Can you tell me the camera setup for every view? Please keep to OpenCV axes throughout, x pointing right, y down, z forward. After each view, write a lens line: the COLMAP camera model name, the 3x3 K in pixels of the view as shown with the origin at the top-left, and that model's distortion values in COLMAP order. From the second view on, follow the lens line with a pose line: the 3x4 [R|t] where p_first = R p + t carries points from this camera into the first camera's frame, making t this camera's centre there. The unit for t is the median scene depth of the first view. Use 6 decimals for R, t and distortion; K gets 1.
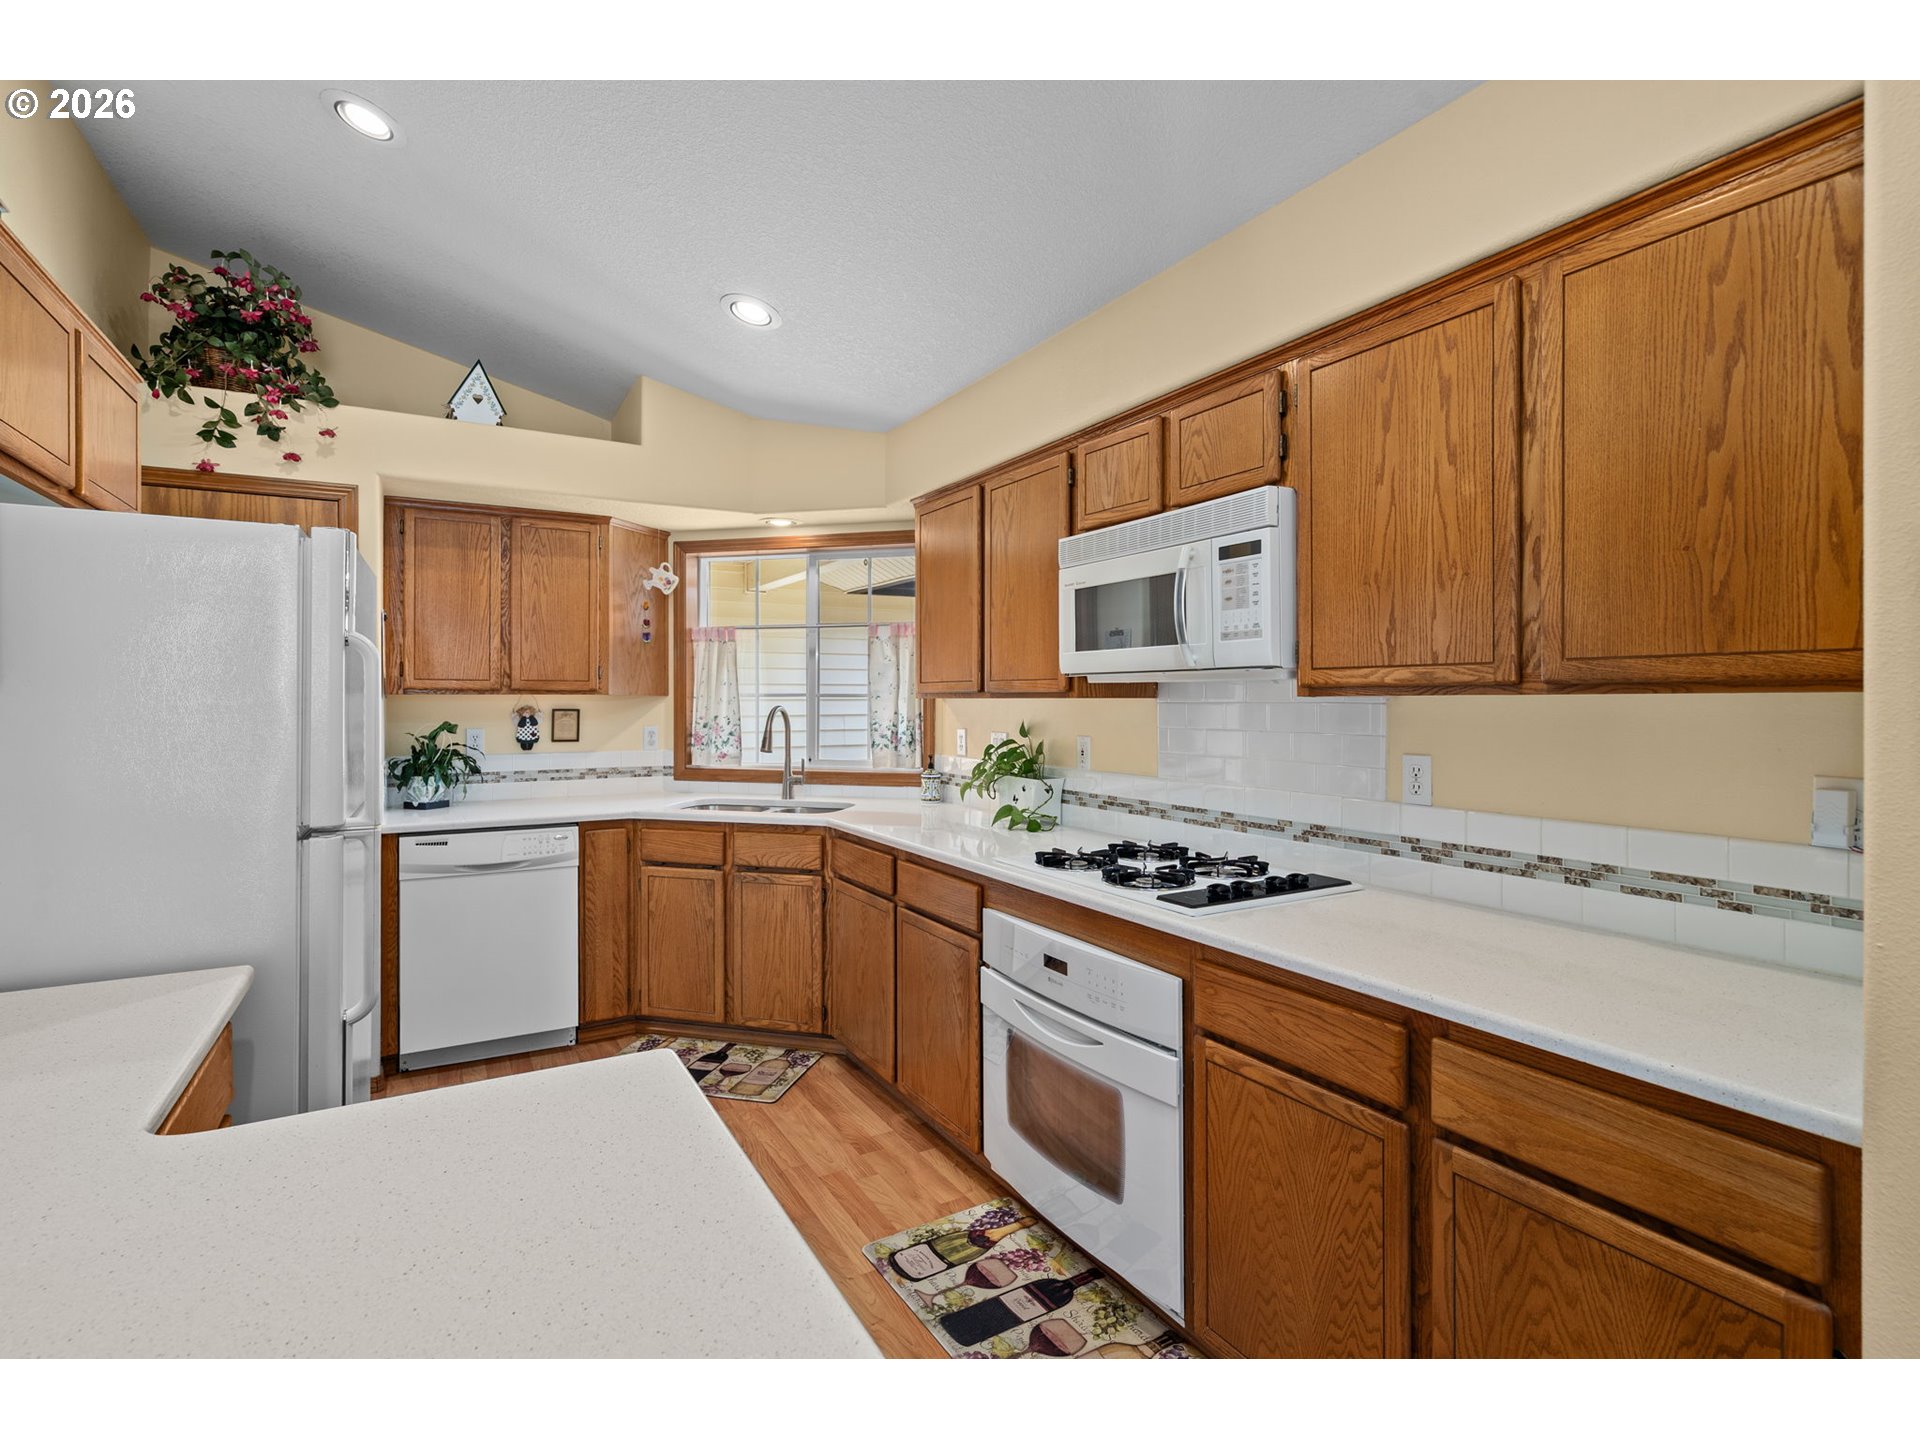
lens RADIAL K [[928.4, 0, 964.6], [0, 928.4, 701.9], [0, 0, 1]] dist [-0.000332, 0.000371]
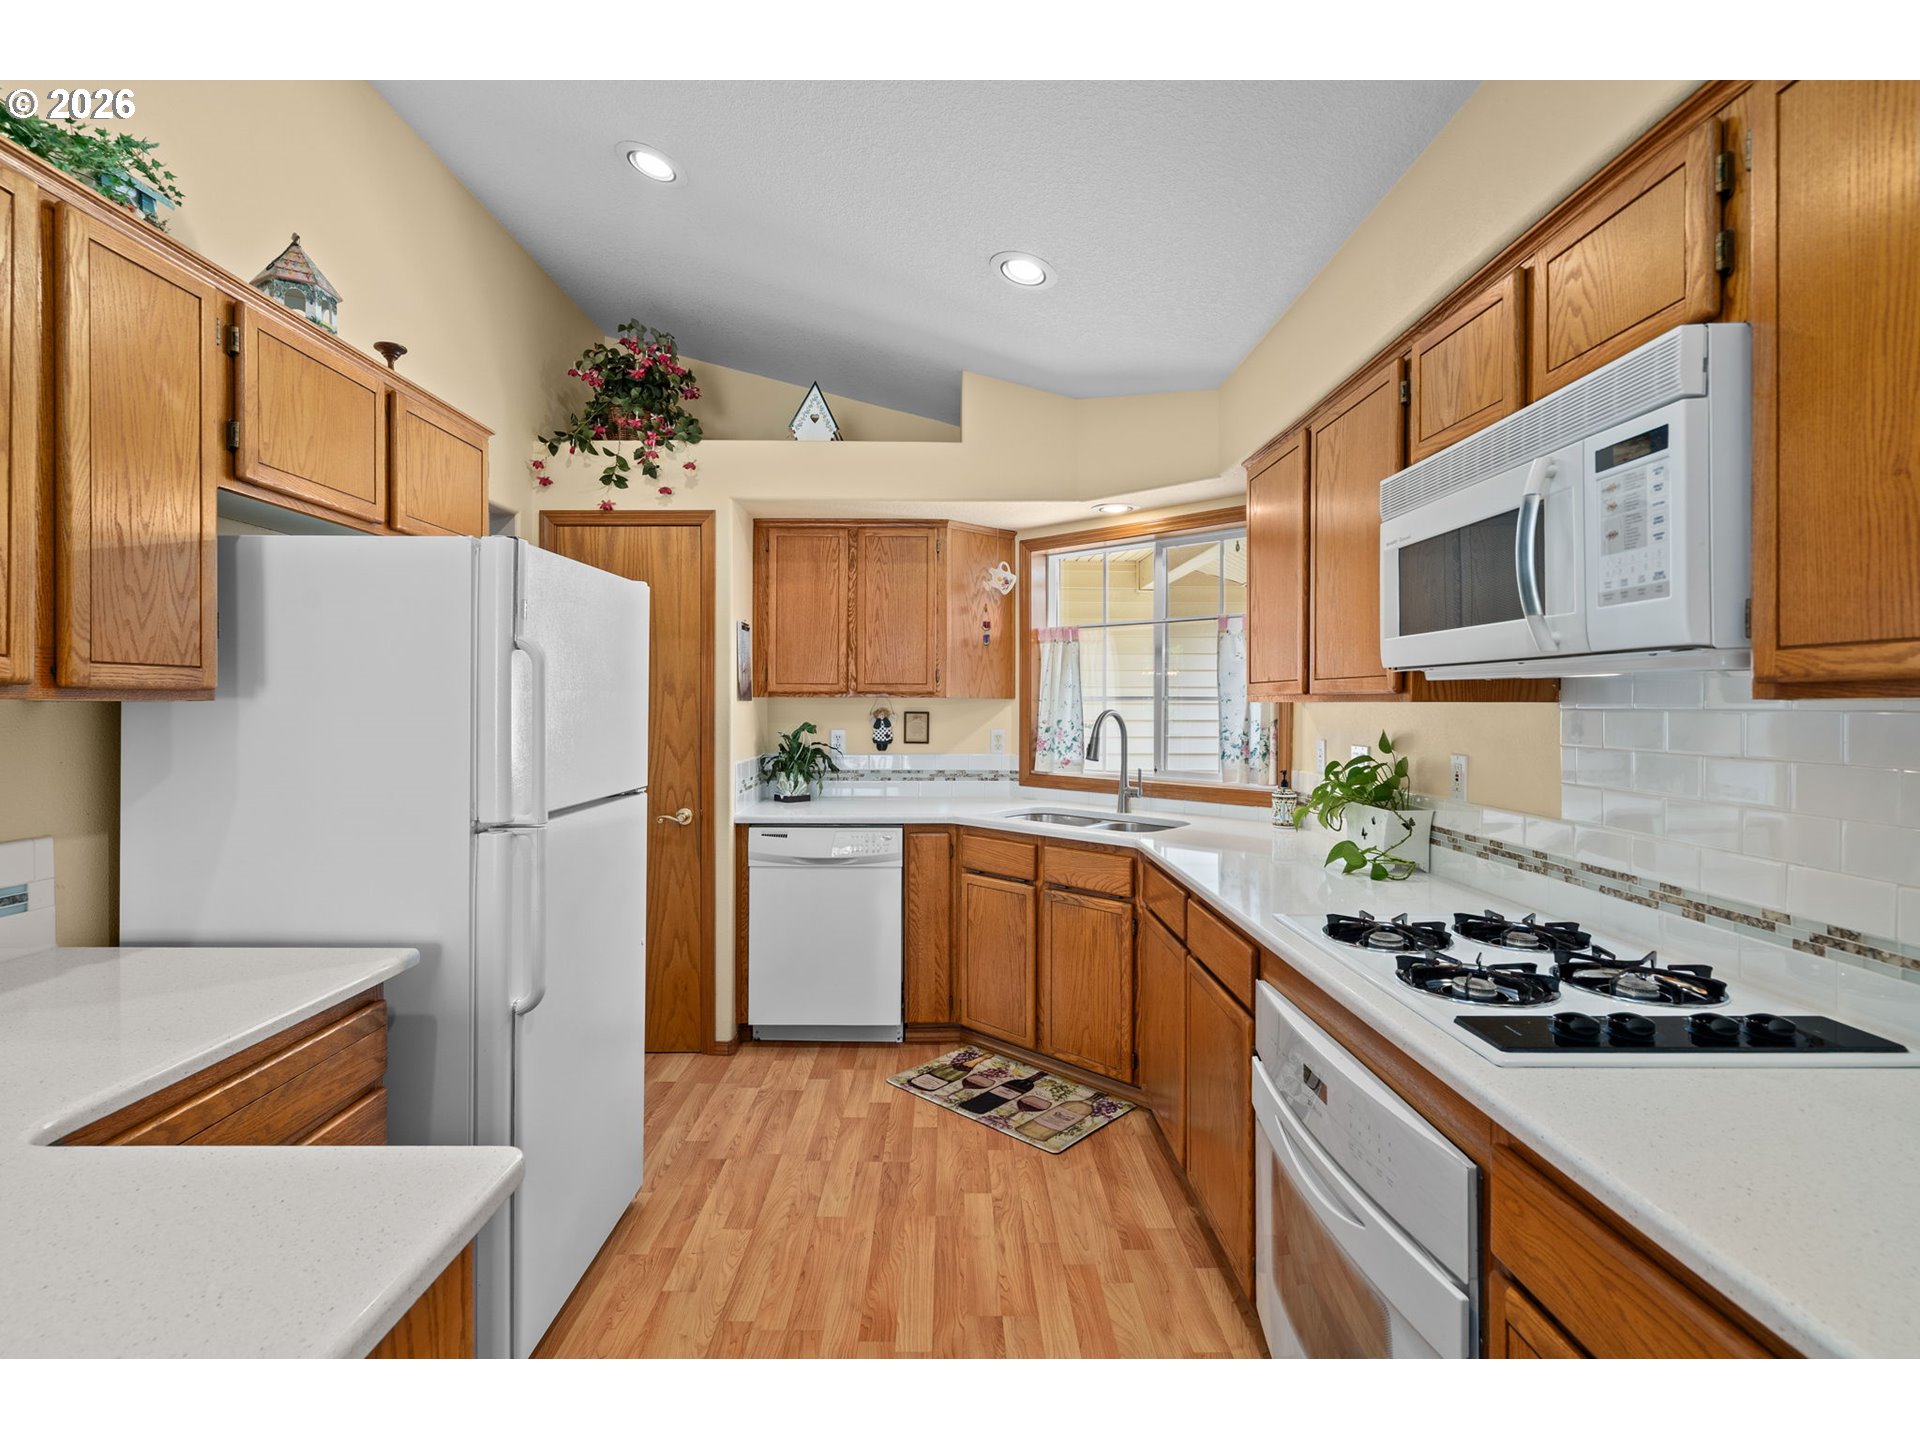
lens RADIAL K [[905.6, 0, 960.1], [0, 905.6, 706.3], [0, 0, 1]] dist [-0.004173, 0.005856]
pose [[0.869630, 0.004594, -0.493683, 0.144615], [-0.004139, 0.999989, 0.002014, -0.000647], [0.493687, 0.000292, 0.869639, 0.201548]]
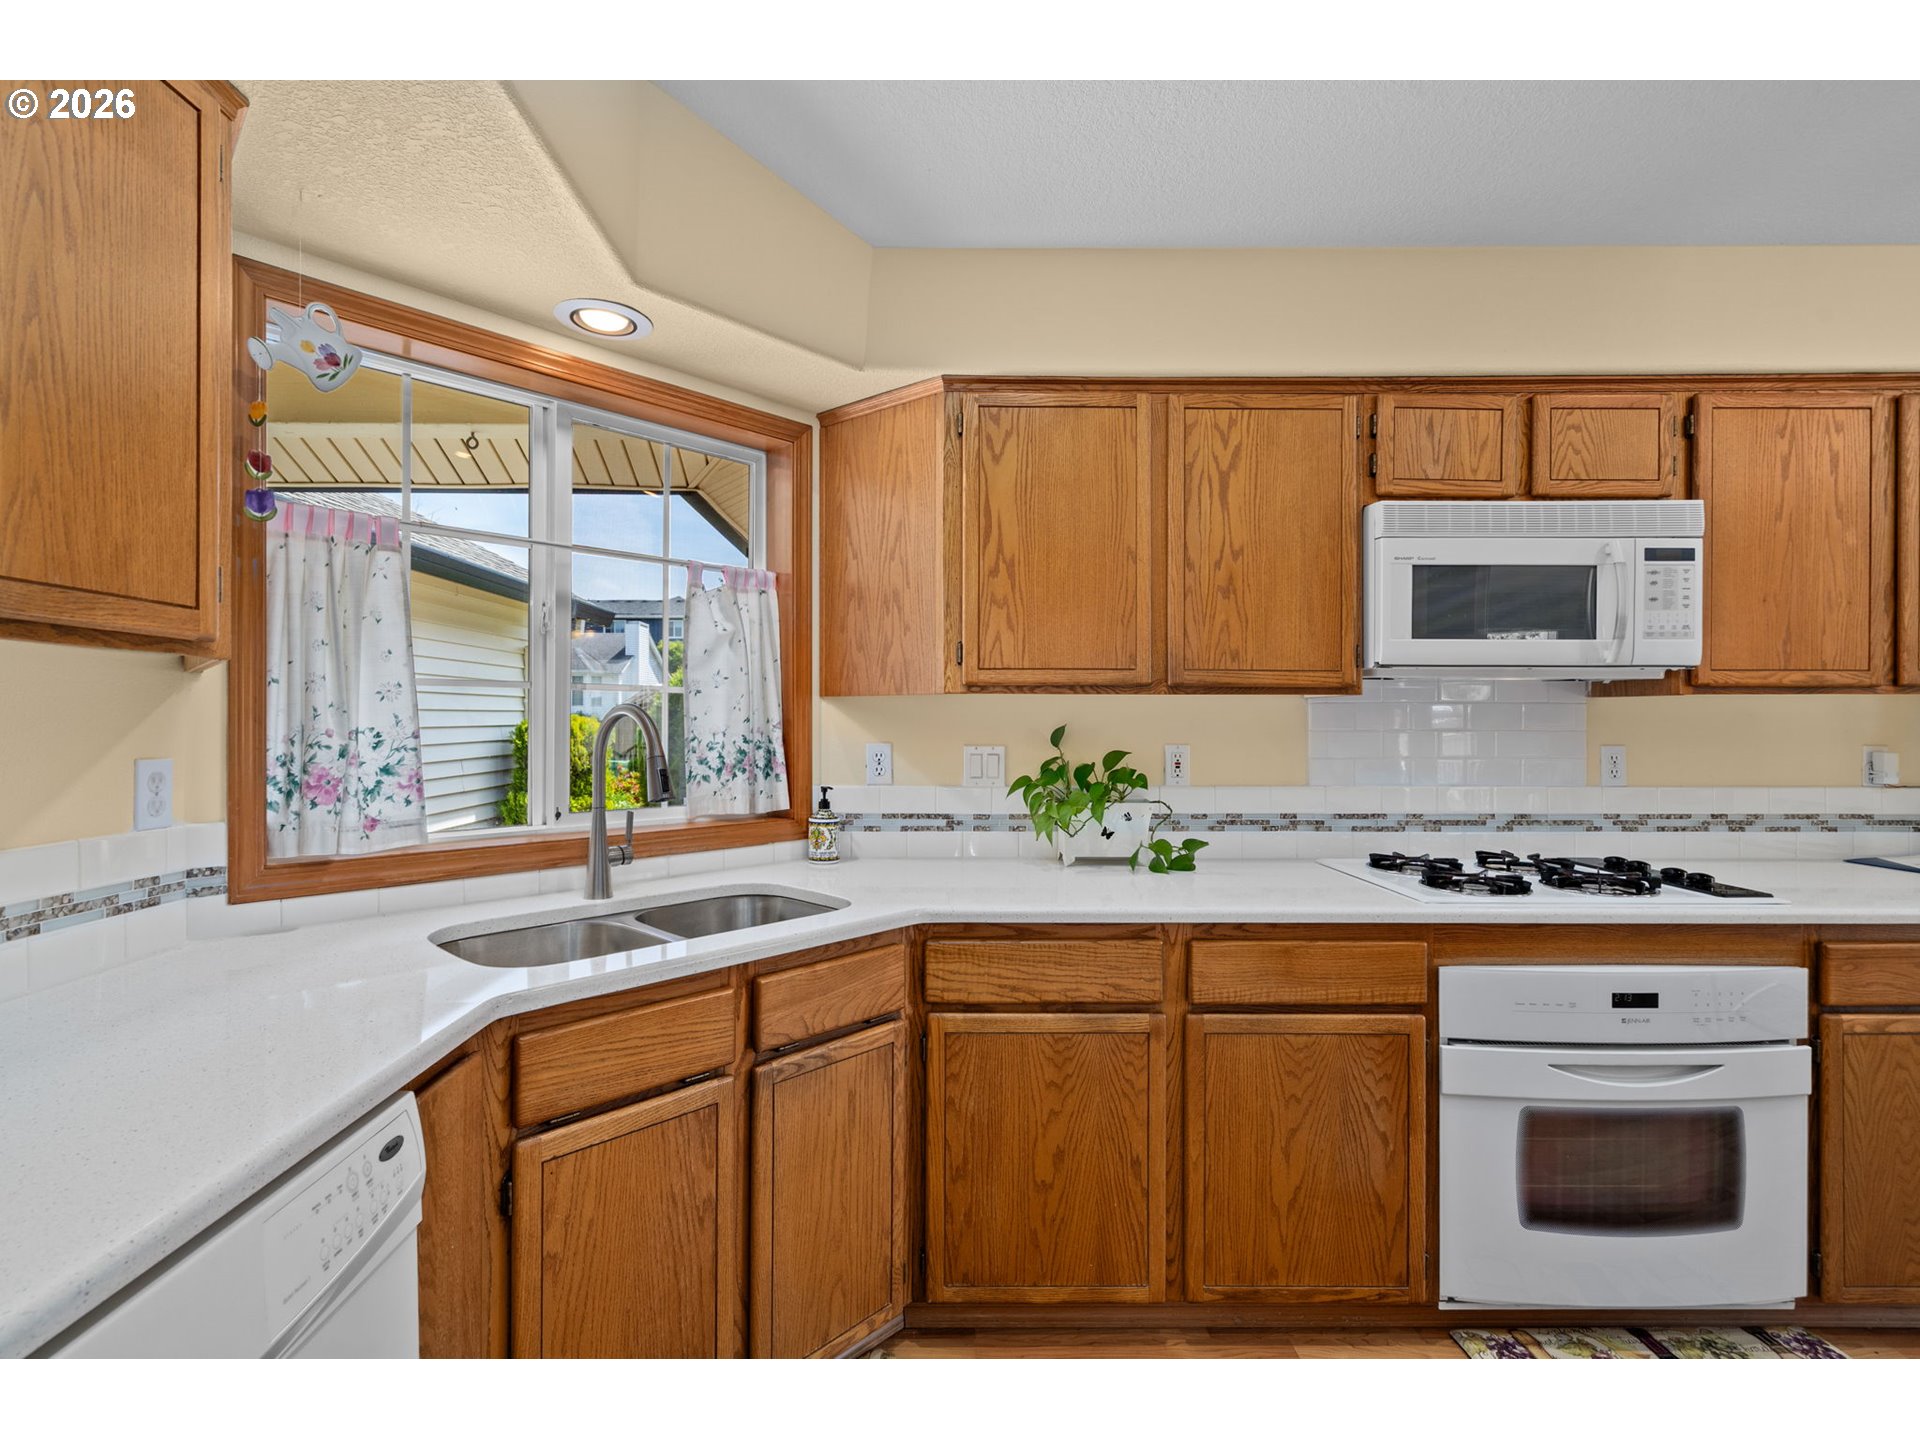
lens RADIAL K [[878.6, 0, 960.0], [0, 878.6, 720.0], [0, 0, 1]] dist [0.000311, 0.000120]
pose [[0.501907, 0.002090, 0.864919, -0.664323], [0.000823, 0.999995, -0.002894, 0.018279], [-0.864921, 0.002164, 0.501903, 0.818755]]
